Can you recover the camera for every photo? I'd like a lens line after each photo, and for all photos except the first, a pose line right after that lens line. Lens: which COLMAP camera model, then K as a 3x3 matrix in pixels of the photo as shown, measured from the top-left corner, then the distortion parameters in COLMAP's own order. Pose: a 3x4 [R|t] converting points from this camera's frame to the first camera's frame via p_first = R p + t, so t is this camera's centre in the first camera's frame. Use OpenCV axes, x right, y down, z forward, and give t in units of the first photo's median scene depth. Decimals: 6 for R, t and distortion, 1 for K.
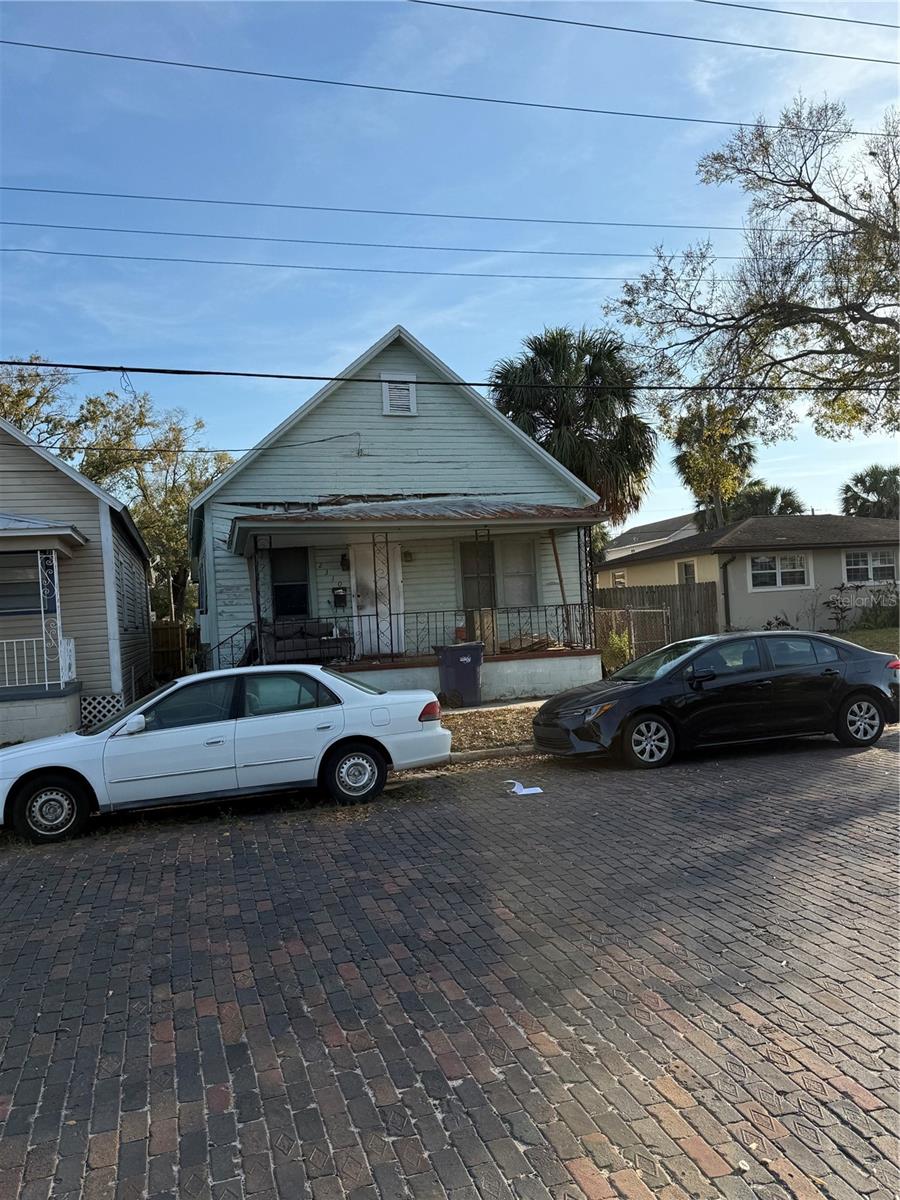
lens RADIAL K [[950.2, 0, 461.6], [0, 950.2, 605.5], [0, 0, 1]] dist [0.140532, -0.264662]
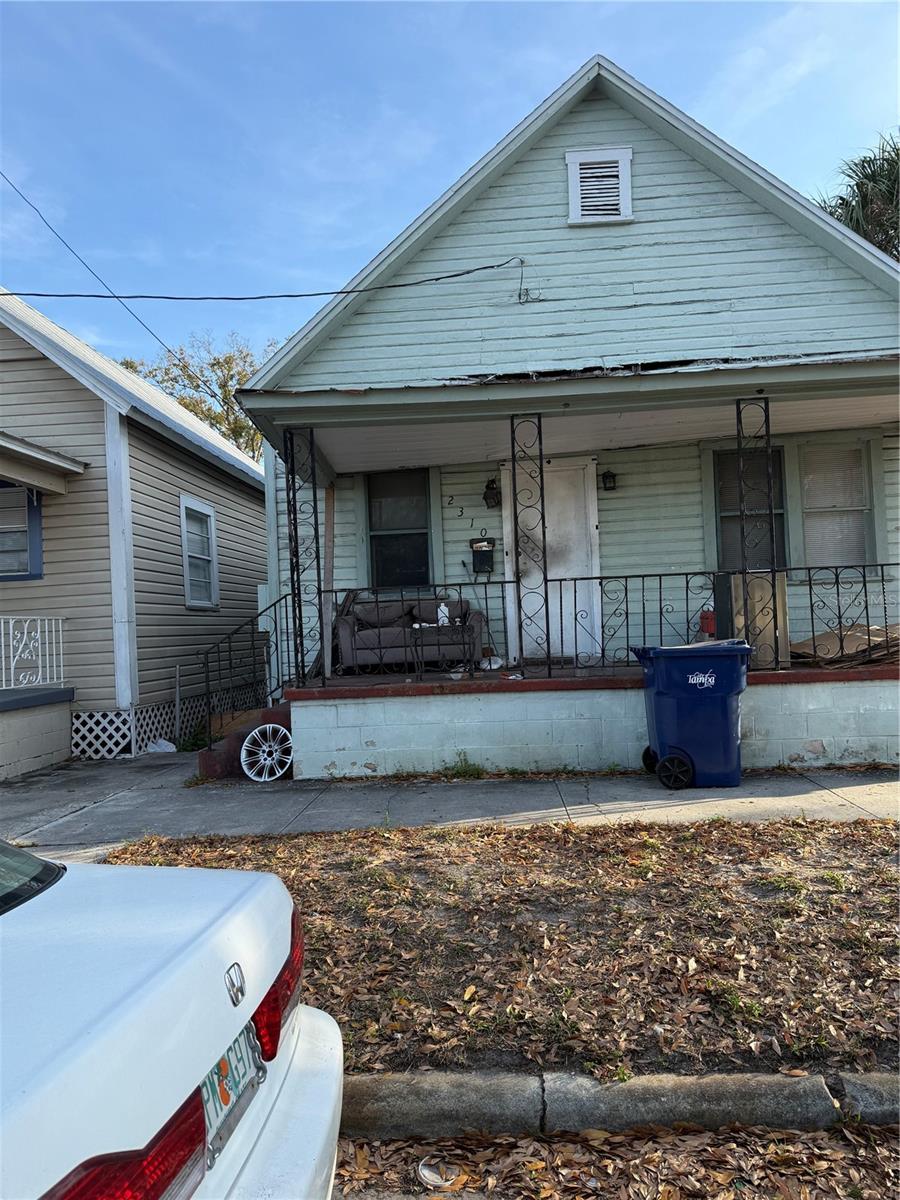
lens RADIAL K [[840.7, 0, 437.3], [0, 840.7, 611.6], [0, 0, 1]] dist [0.109166, -0.180266]
pose [[0.933028, 0.010616, -0.359646, 0.027674], [-0.006294, 0.999893, 0.013188, 0.018548], [0.359748, -0.010041, 0.932996, 0.527261]]
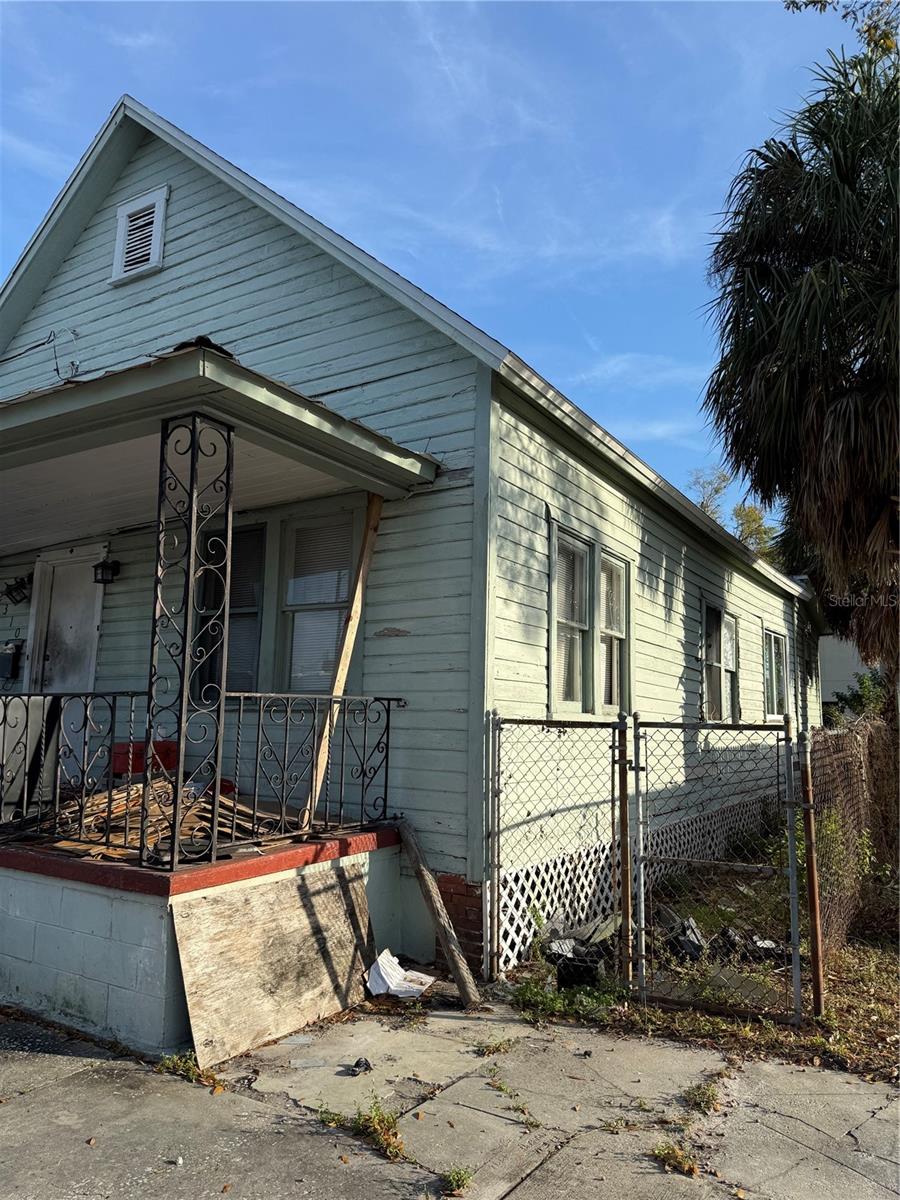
lens RADIAL K [[844.0, 0, 445.1], [0, 844.0, 602.4], [0, 0, 1]] dist [0.094836, -0.127554]
pose [[0.654832, -0.038525, -0.754792, 0.360960], [-0.054607, 0.993678, -0.098094, -0.006601], [0.753799, 0.105452, 0.648588, 0.889984]]
